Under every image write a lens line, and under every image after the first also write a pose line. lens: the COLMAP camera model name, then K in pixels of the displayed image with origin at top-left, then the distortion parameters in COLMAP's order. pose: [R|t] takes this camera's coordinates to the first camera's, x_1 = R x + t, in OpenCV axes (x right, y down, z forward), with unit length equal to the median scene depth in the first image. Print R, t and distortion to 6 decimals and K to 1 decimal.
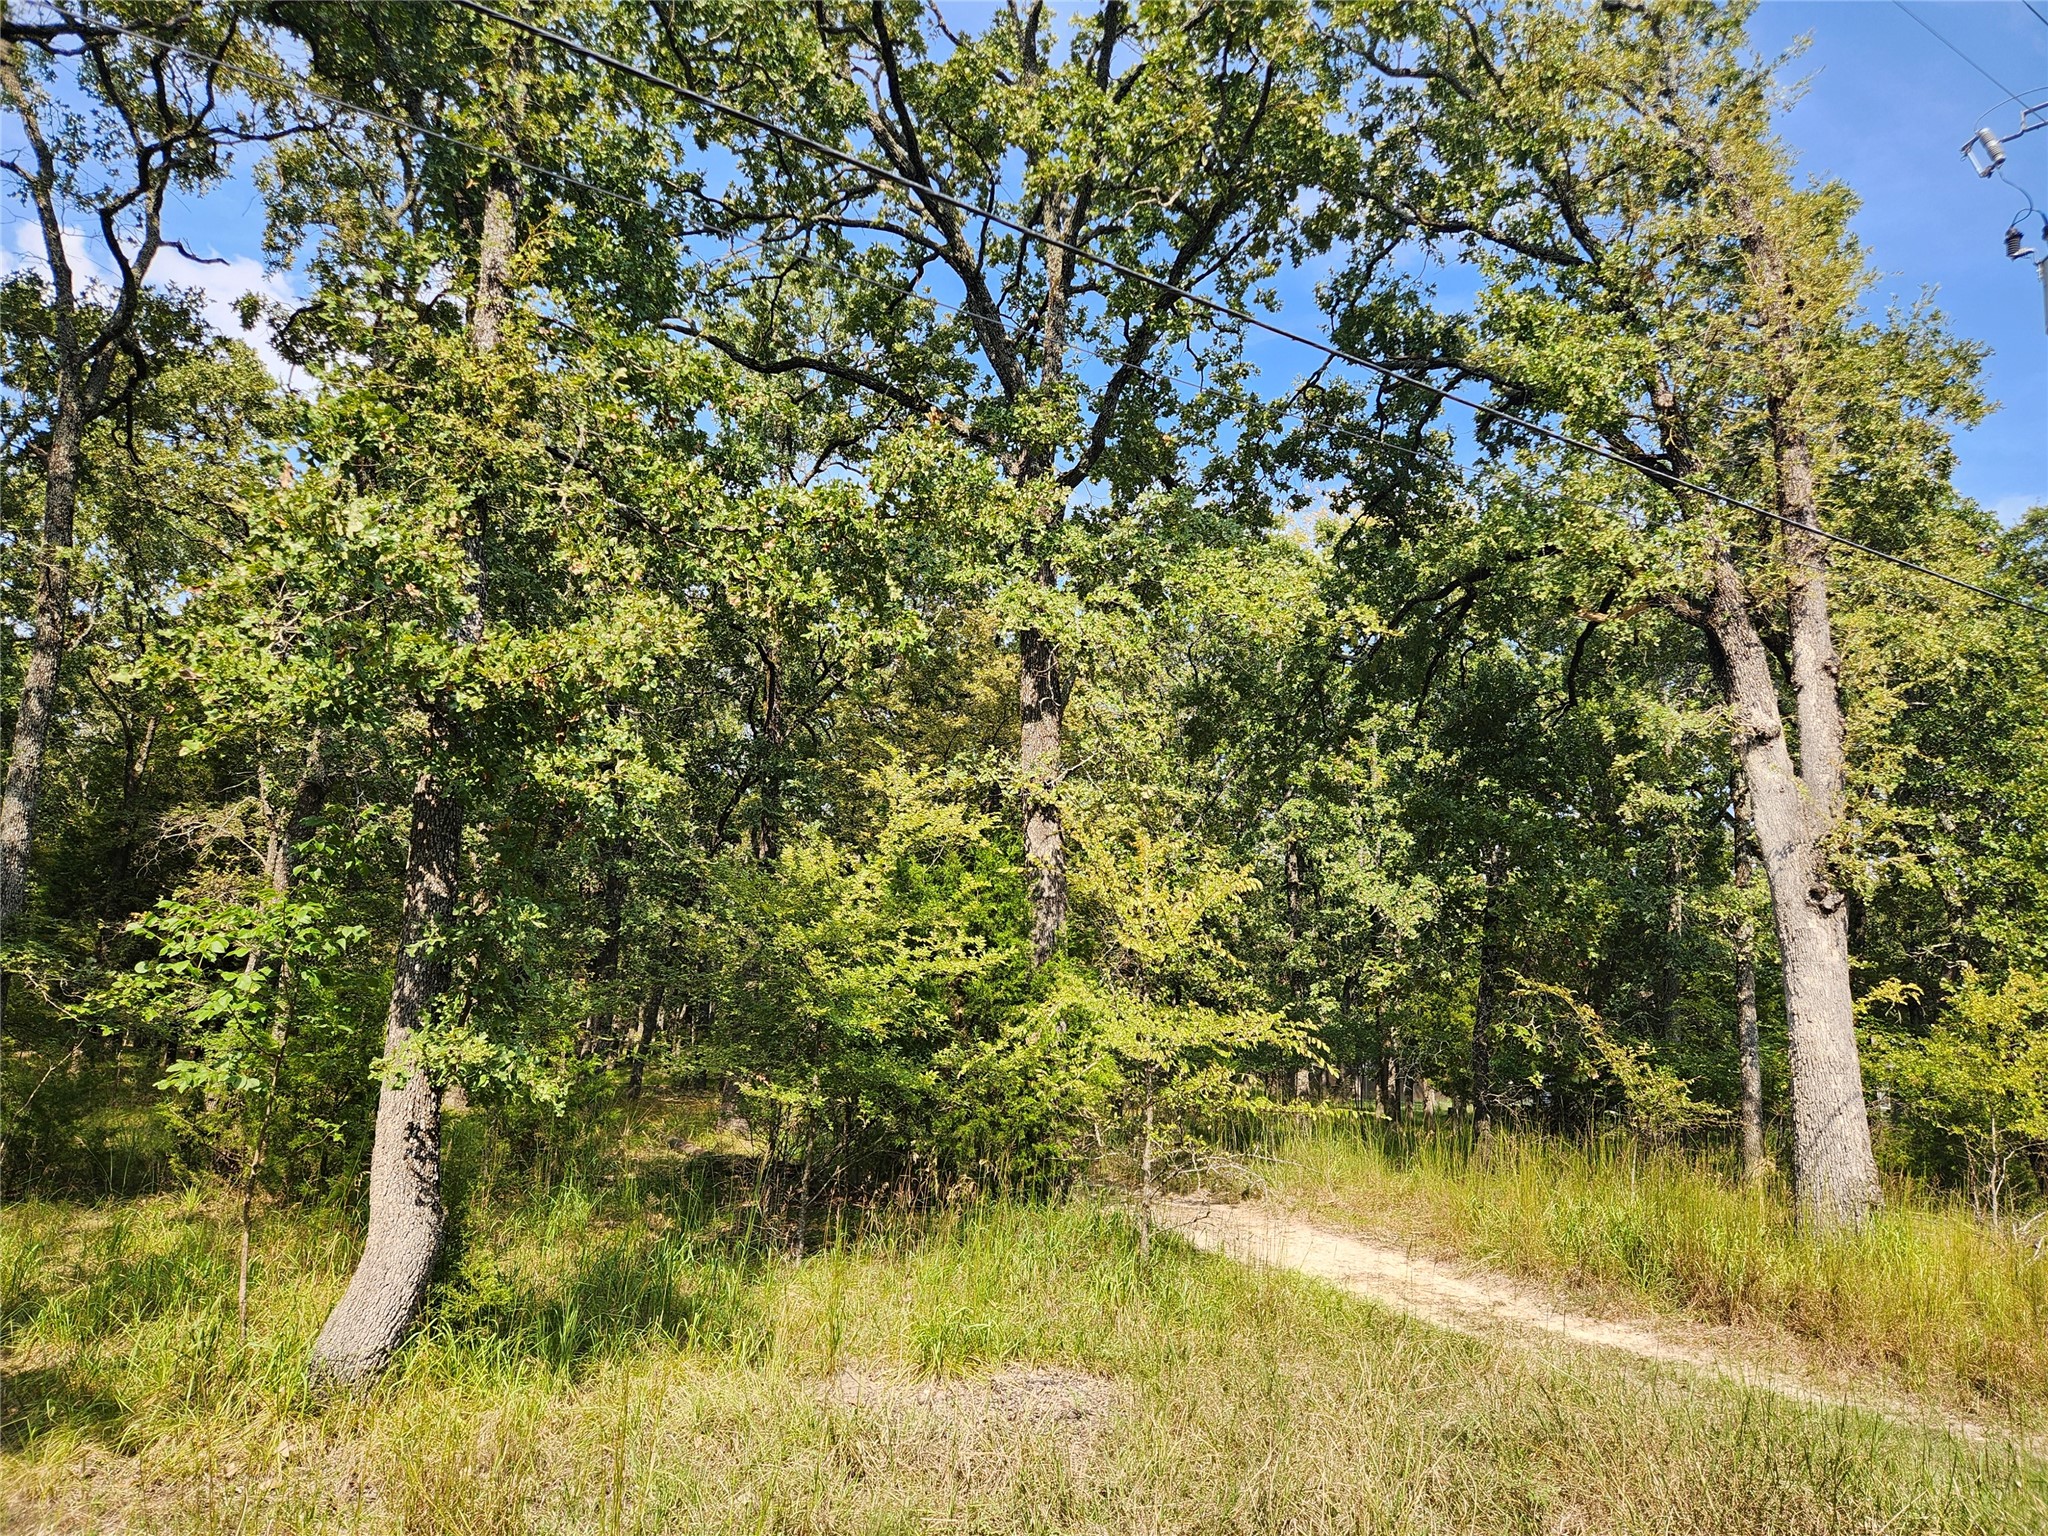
lens RADIAL K [[1390.7, 0, 1024.0], [0, 1390.7, 768.0], [0, 0, 1]] dist [0.060282, -0.061724]
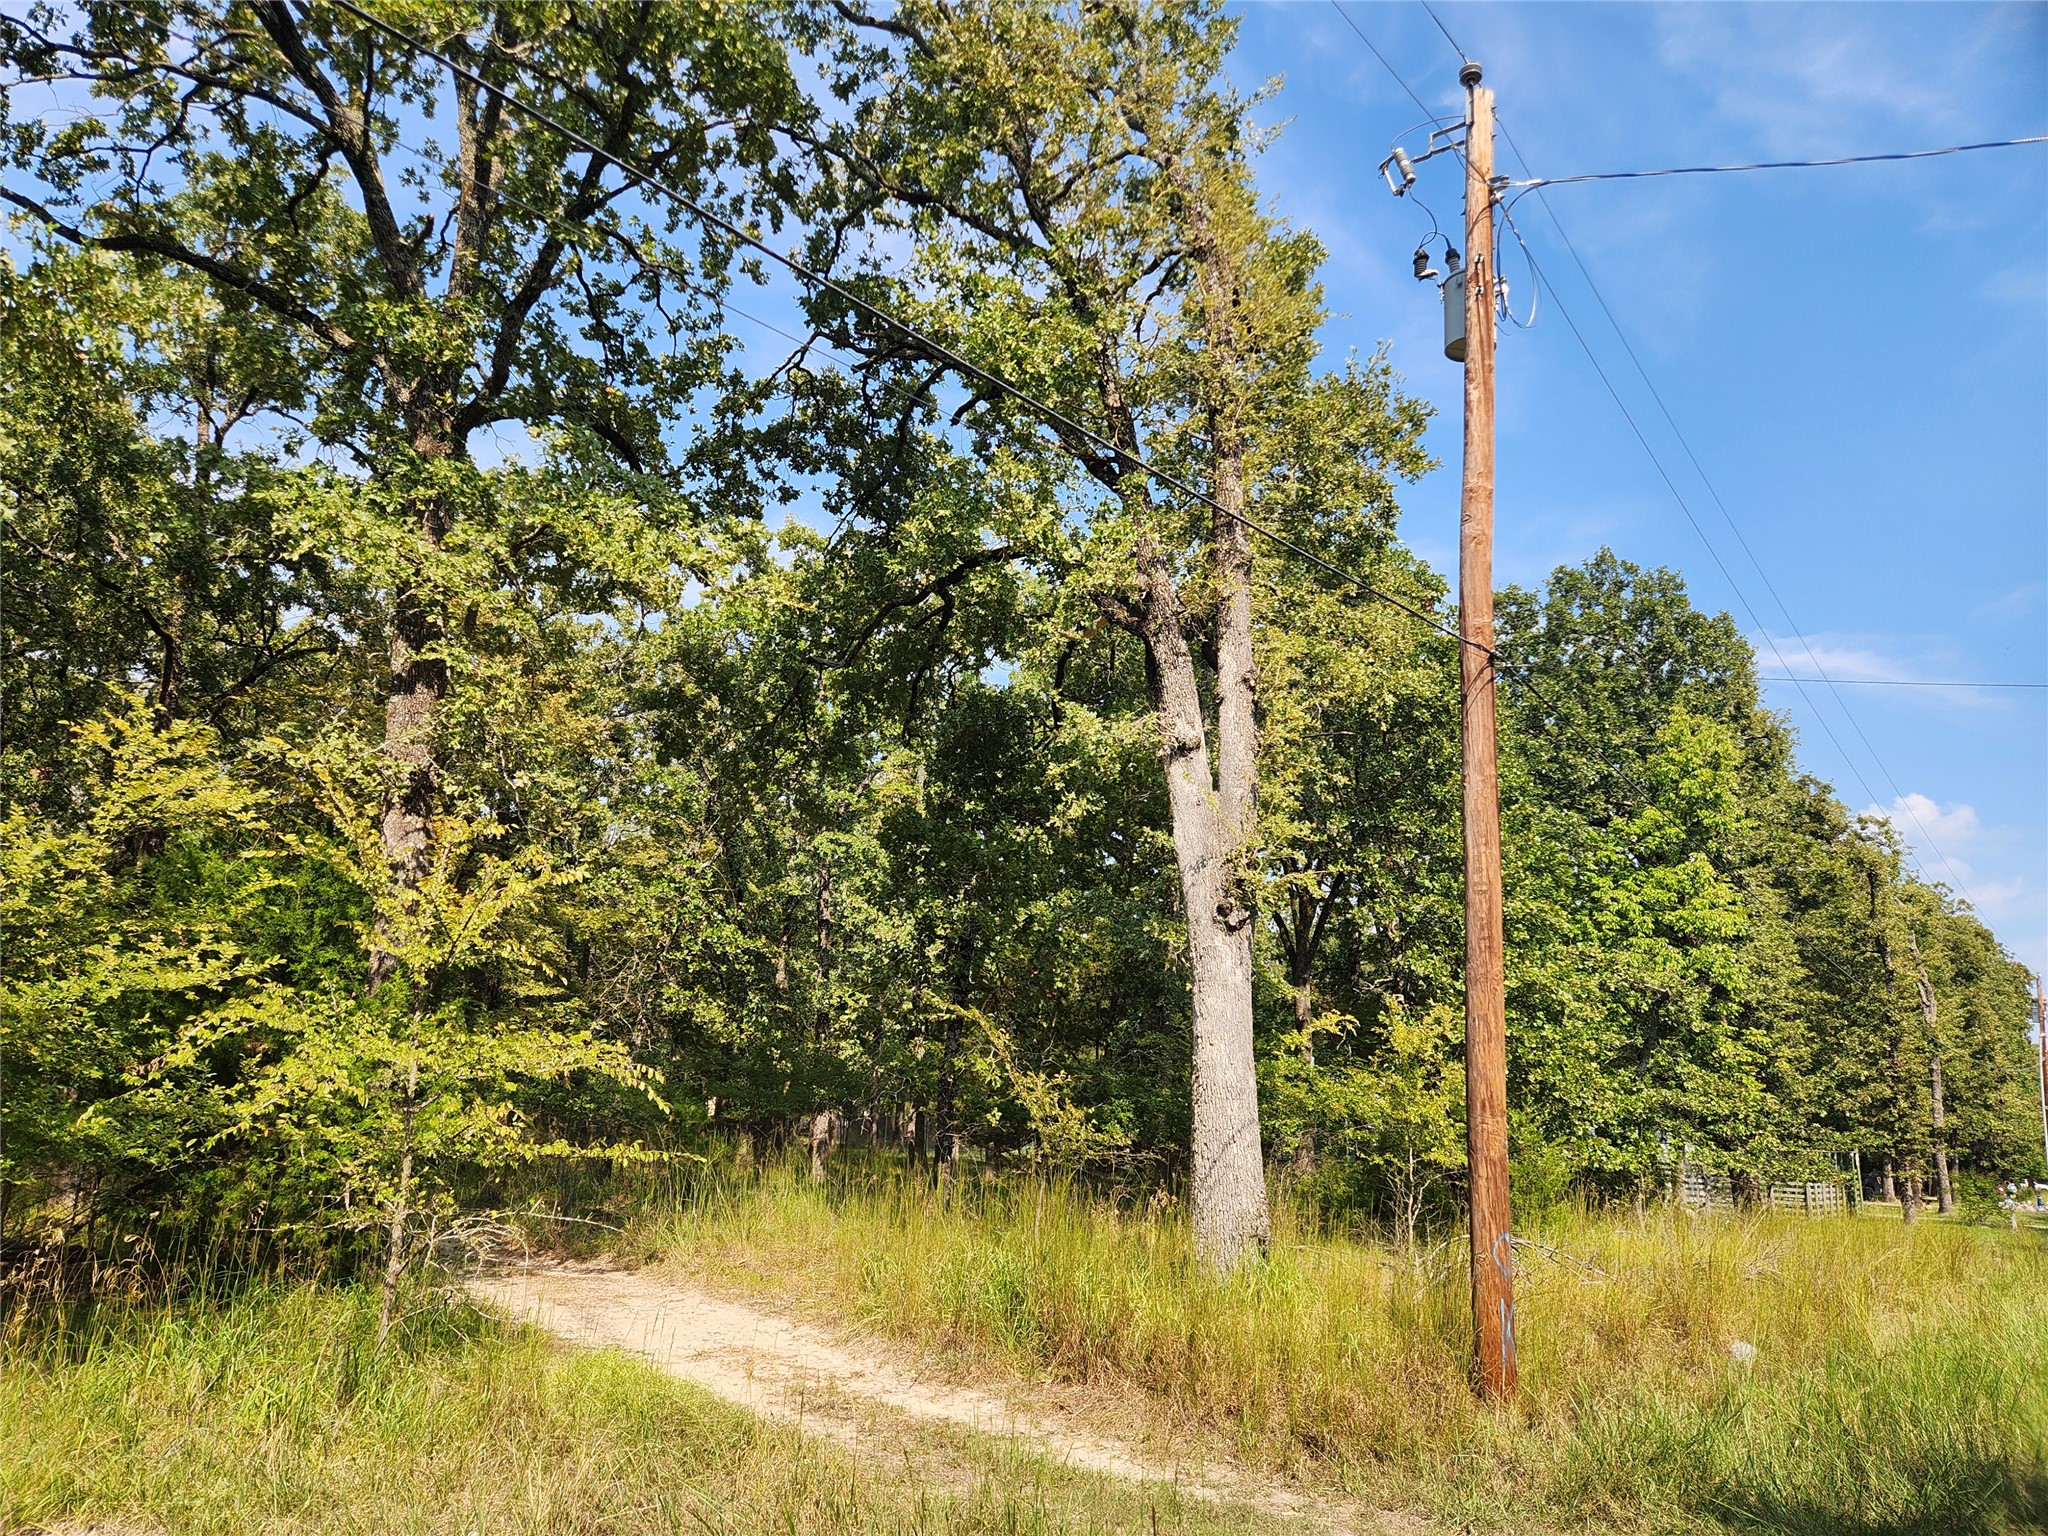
lens RADIAL K [[1352.8, 0, 1030.0], [0, 1352.8, 767.0], [0, 0, 1]] dist [0.068918, -0.064081]
pose [[0.964157, 0.051887, 0.260210, 0.151606], [-0.040202, 0.997938, -0.050035, 0.034687], [-0.262270, 0.037780, 0.964255, 0.110706]]
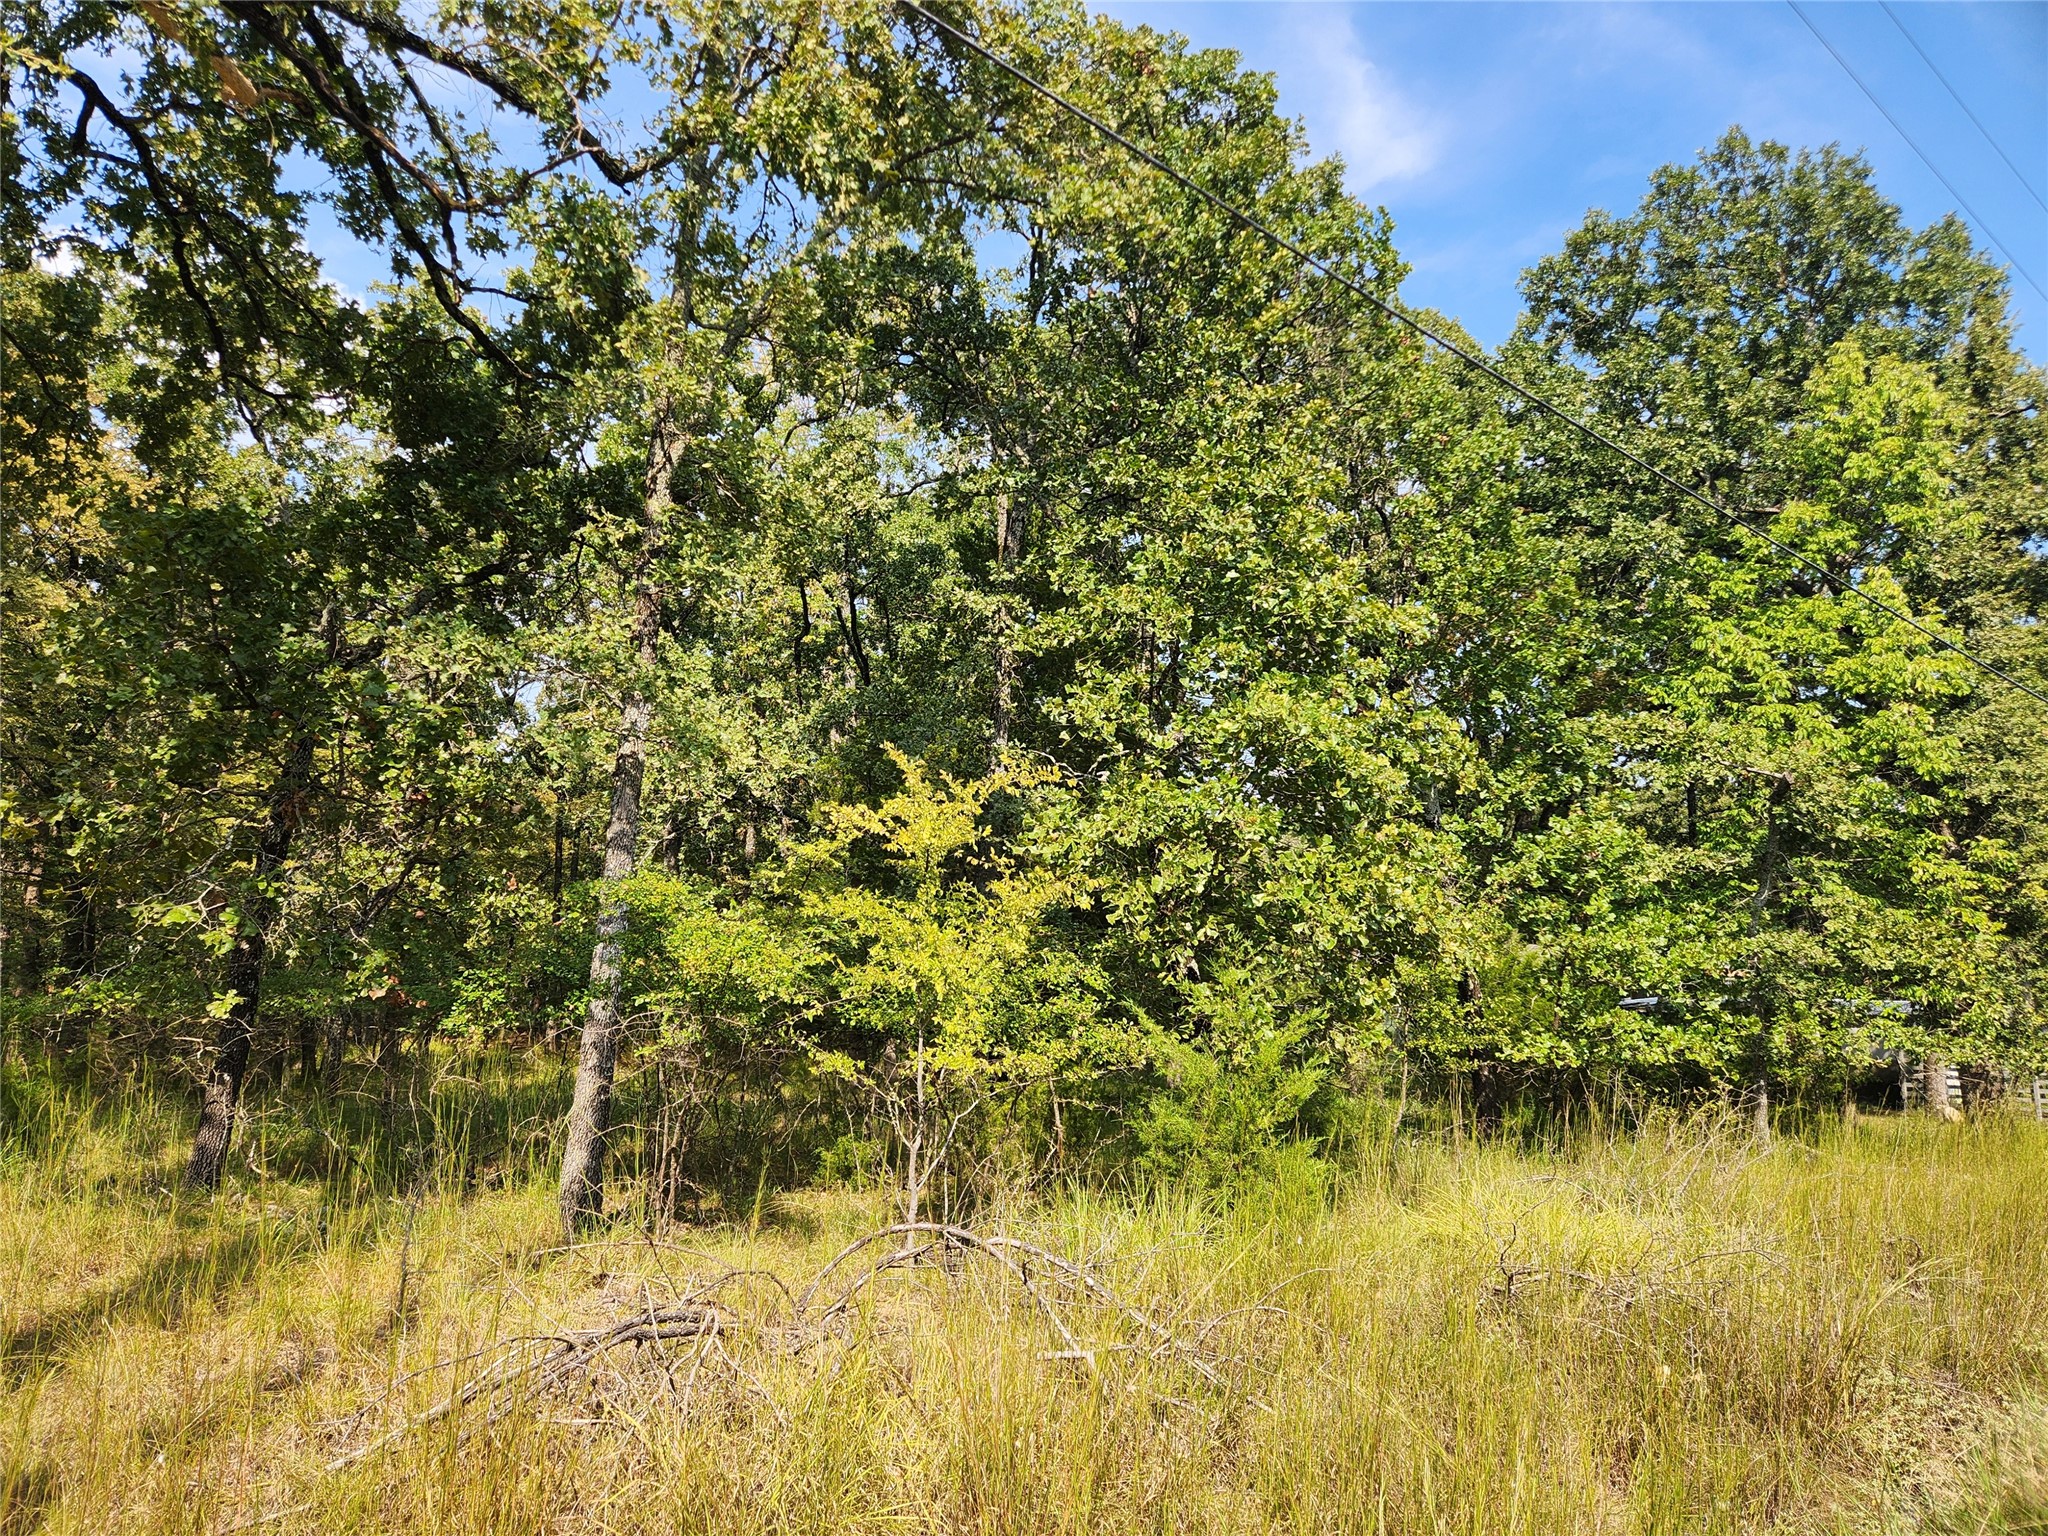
lens RADIAL K [[1352.8, 0, 1030.0], [0, 1352.8, 767.0], [0, 0, 1]] dist [0.068918, -0.064081]
pose [[0.998035, -0.027975, 0.056076, 0.547946], [0.026526, 0.999299, 0.026417, 0.110064], [-0.056776, -0.024877, 0.998077, 0.401139]]
